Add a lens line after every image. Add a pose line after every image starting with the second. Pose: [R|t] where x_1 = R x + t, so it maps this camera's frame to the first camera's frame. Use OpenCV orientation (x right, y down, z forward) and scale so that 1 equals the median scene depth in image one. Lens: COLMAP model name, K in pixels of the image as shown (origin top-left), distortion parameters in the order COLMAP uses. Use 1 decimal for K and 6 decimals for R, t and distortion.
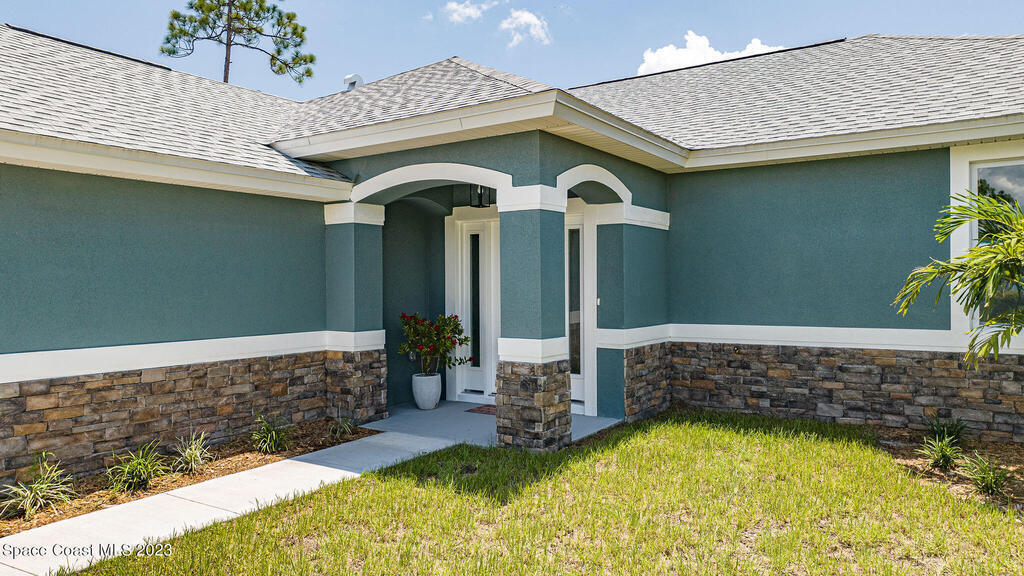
lens RADIAL K [[710.6, 0, 516.0], [0, 710.6, 285.2], [0, 0, 1]] dist [-0.030733, -0.000906]
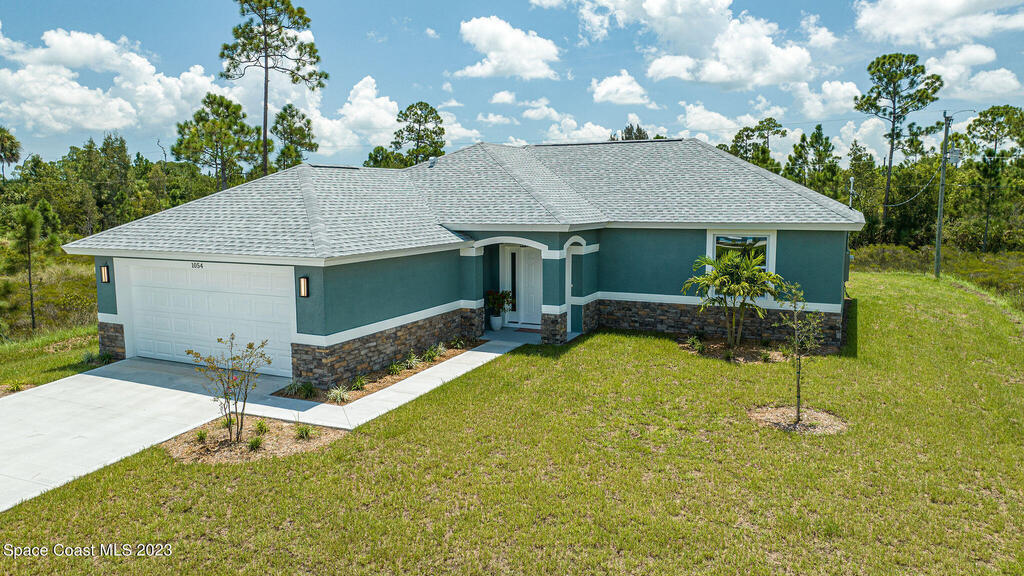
lens RADIAL K [[710.6, 0, 516.0], [0, 710.6, 285.2], [0, 0, 1]] dist [-0.030733, -0.000906]
pose [[0.988327, -0.017125, 0.151379, -0.451069], [-0.001156, 0.992790, 0.119858, -0.275414], [-0.152340, -0.118634, 0.981182, -1.390253]]
